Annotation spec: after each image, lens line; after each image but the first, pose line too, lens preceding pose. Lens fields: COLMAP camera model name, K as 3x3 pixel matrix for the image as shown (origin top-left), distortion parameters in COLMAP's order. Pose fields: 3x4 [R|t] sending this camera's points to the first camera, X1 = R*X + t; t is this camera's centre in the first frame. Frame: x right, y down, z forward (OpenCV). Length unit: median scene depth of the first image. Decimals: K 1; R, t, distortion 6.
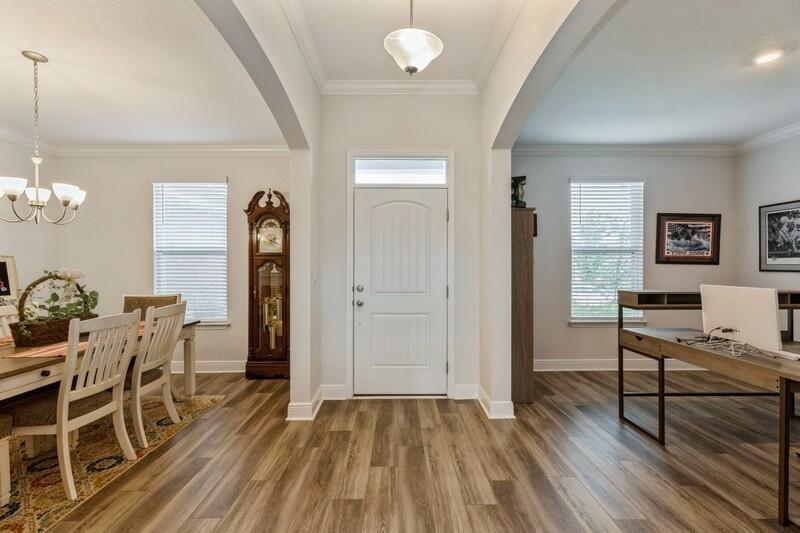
lens RADIAL K [[358.2, 0, 397.6], [0, 358.2, 268.5], [0, 0, 1]] dist [0.004398, -0.000395]
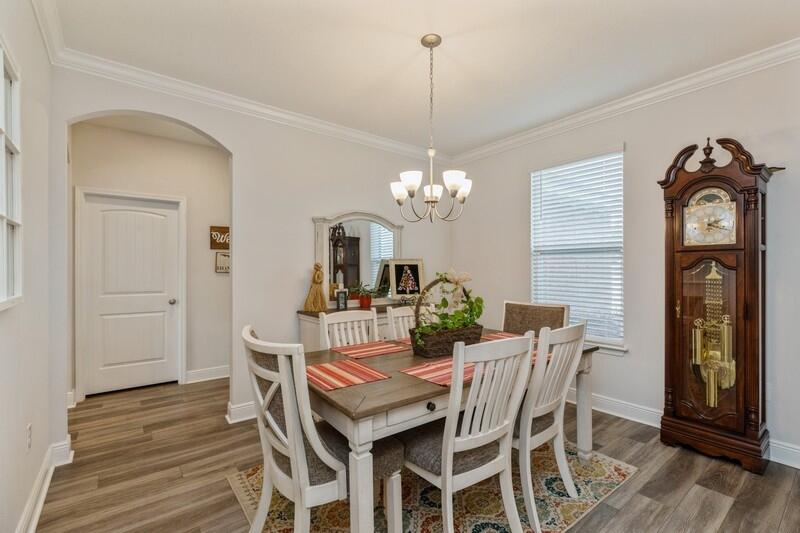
lens RADIAL K [[358.2, 0, 401.1], [0, 358.2, 269.7], [0, 0, 1]] dist [0.004398, -0.000395]
pose [[0.614722, 0.001411, -0.788743, -0.249798], [-0.004671, 0.999987, -0.001851, 0.000522], [0.788730, 0.004822, 0.614721, 0.287400]]
